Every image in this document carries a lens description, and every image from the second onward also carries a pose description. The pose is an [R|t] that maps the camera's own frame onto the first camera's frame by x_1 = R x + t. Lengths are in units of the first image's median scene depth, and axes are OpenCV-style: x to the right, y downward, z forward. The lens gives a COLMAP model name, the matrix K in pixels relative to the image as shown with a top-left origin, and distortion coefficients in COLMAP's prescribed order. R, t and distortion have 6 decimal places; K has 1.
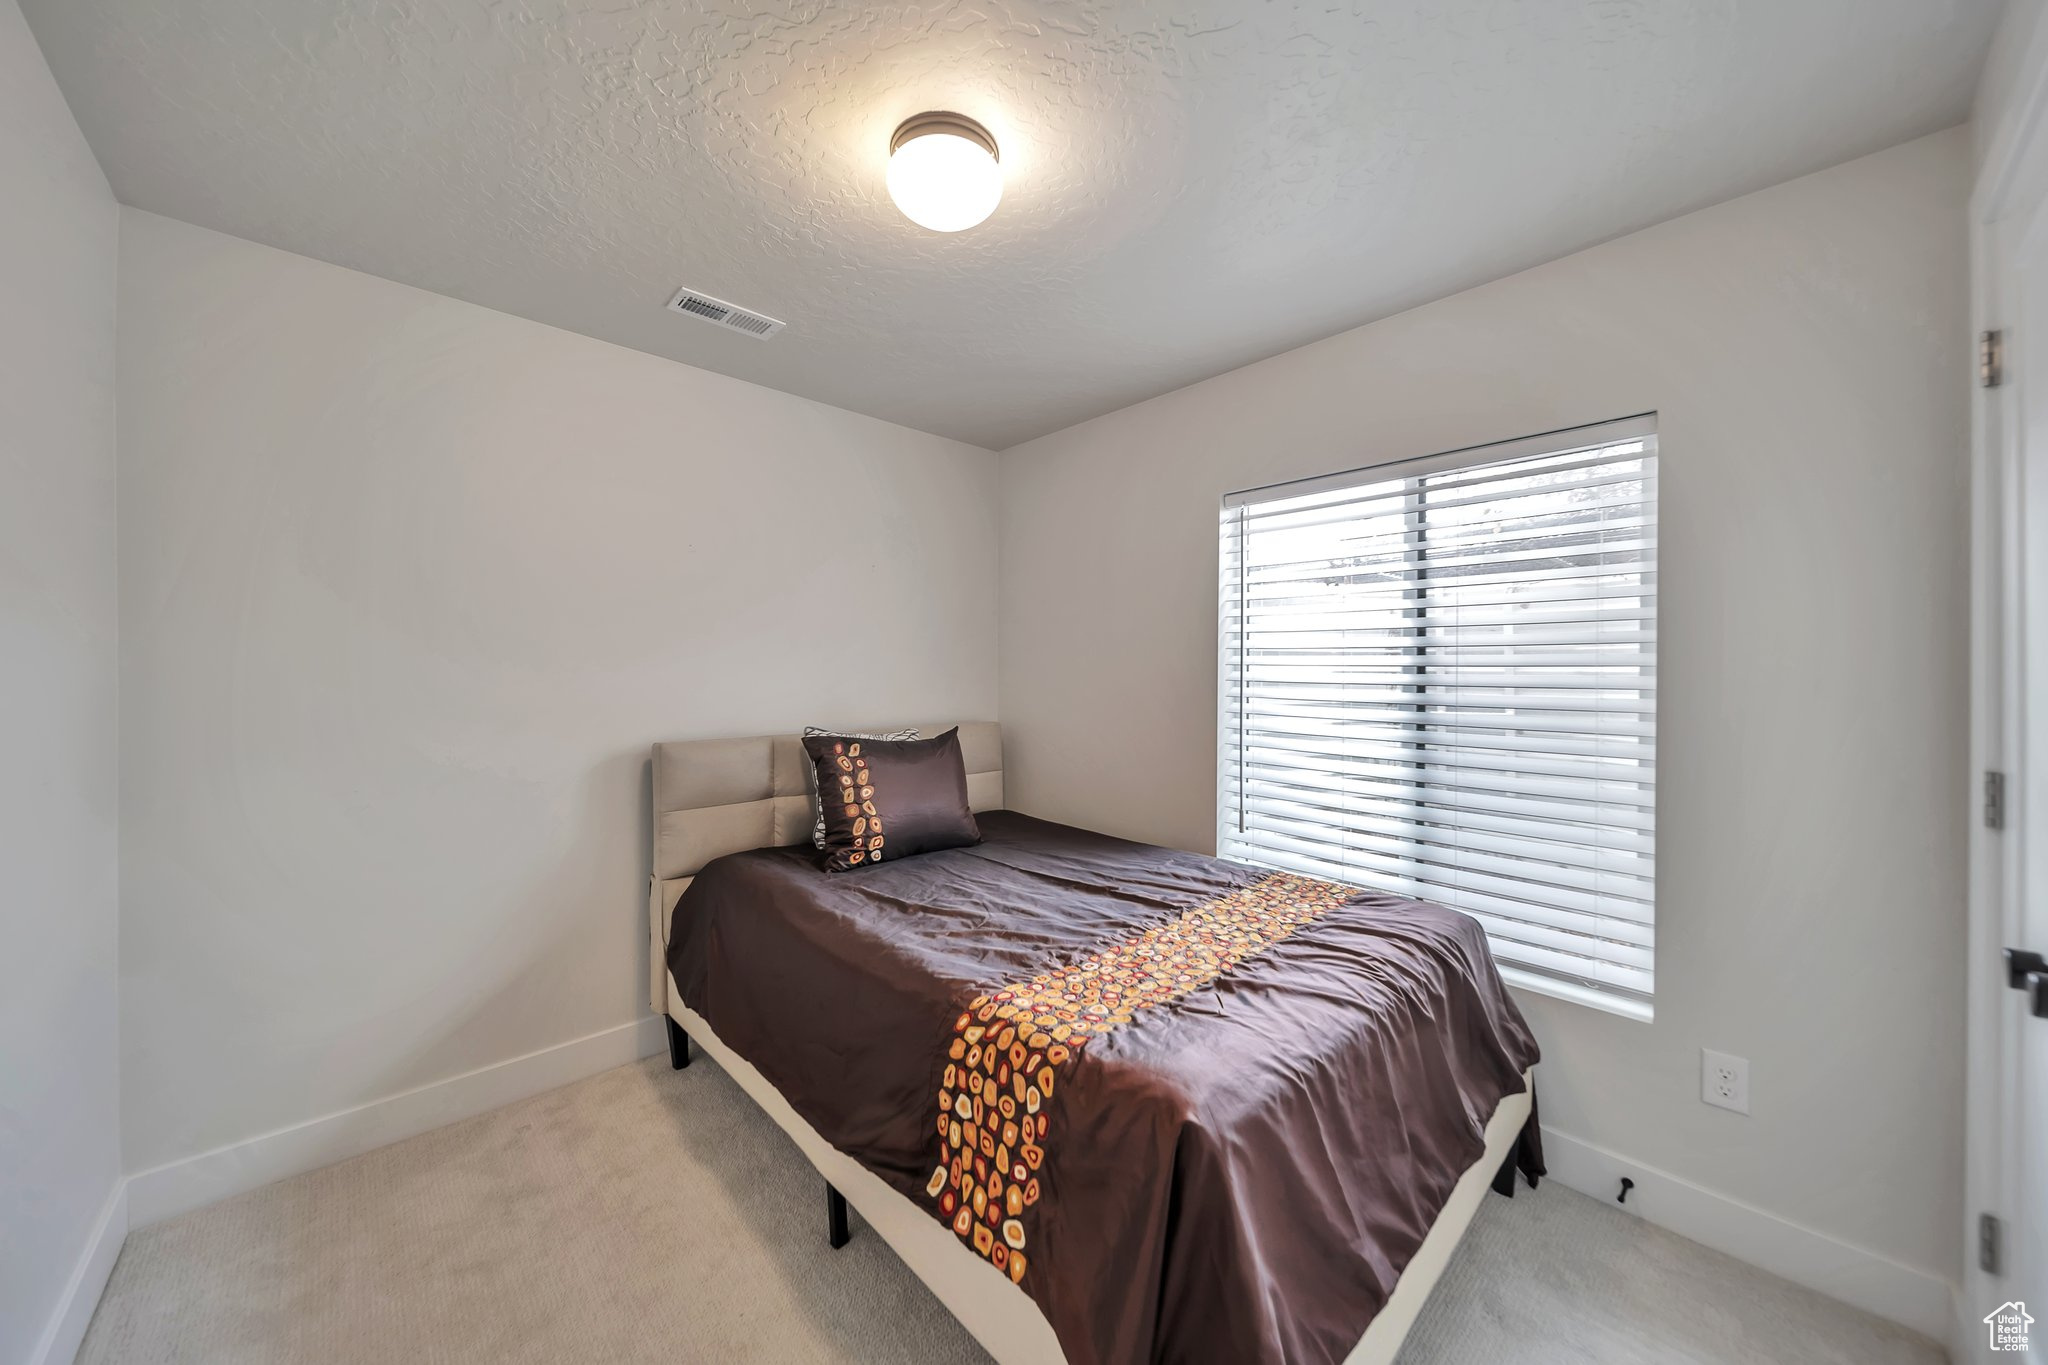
lens RADIAL K [[706.6, 0, 1017.2], [0, 706.6, 674.0], [0, 0, 1]] dist [0.005466, -0.003228]
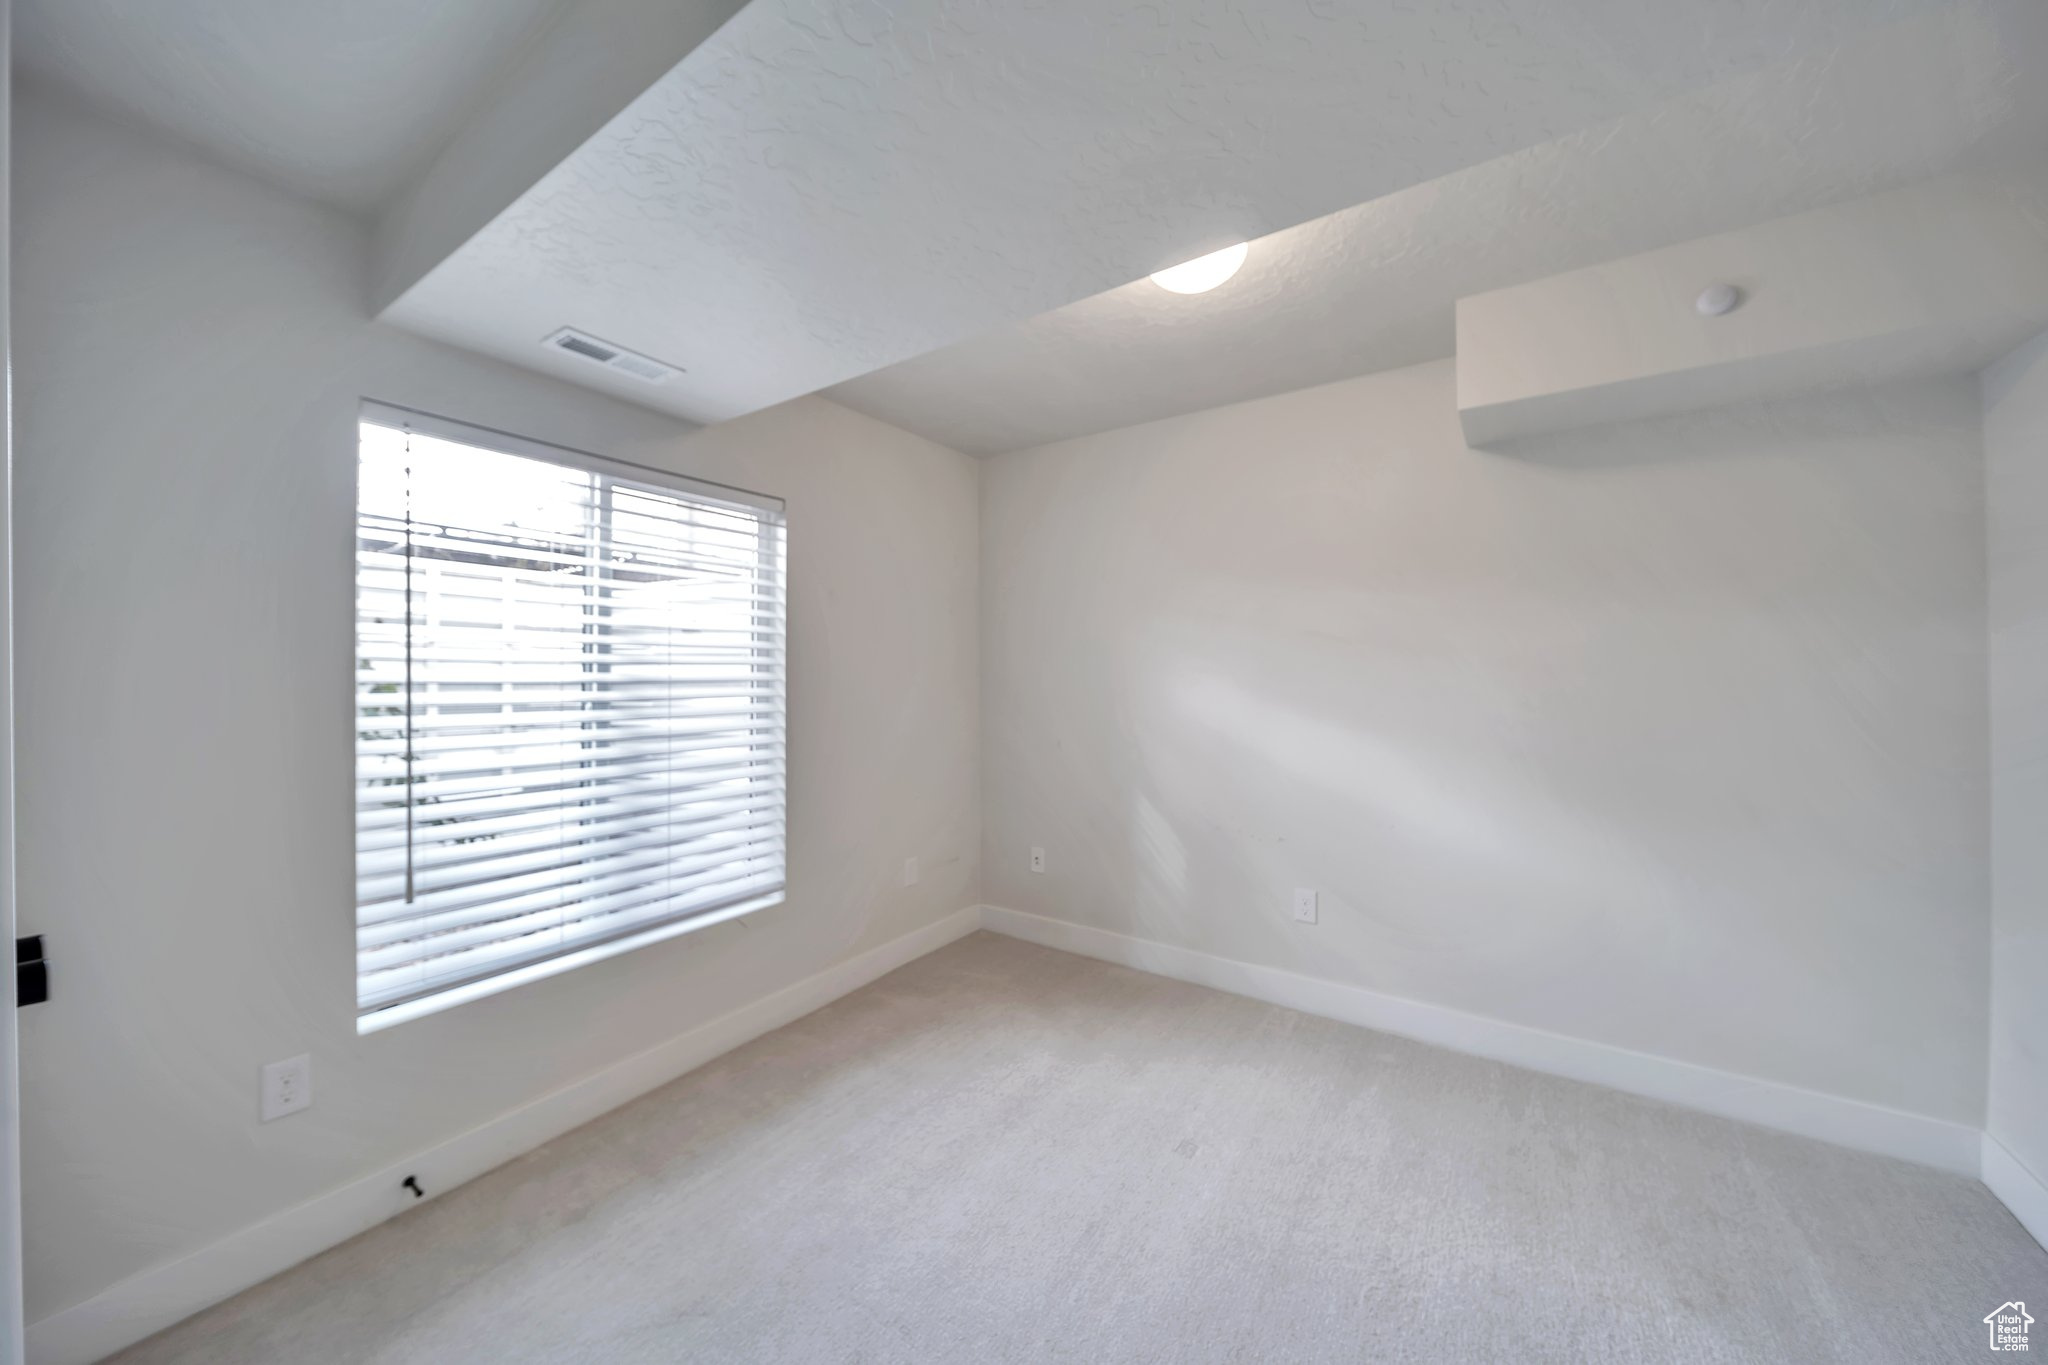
lens RADIAL K [[706.6, 0, 1017.2], [0, 706.6, 674.0], [0, 0, 1]] dist [0.005466, -0.003228]
pose [[-0.220025, 0.000339, 0.975494, -0.518037], [0.000627, 1.000000, -0.000206, 0.002787], [-0.975494, 0.000567, -0.220025, 0.615942]]
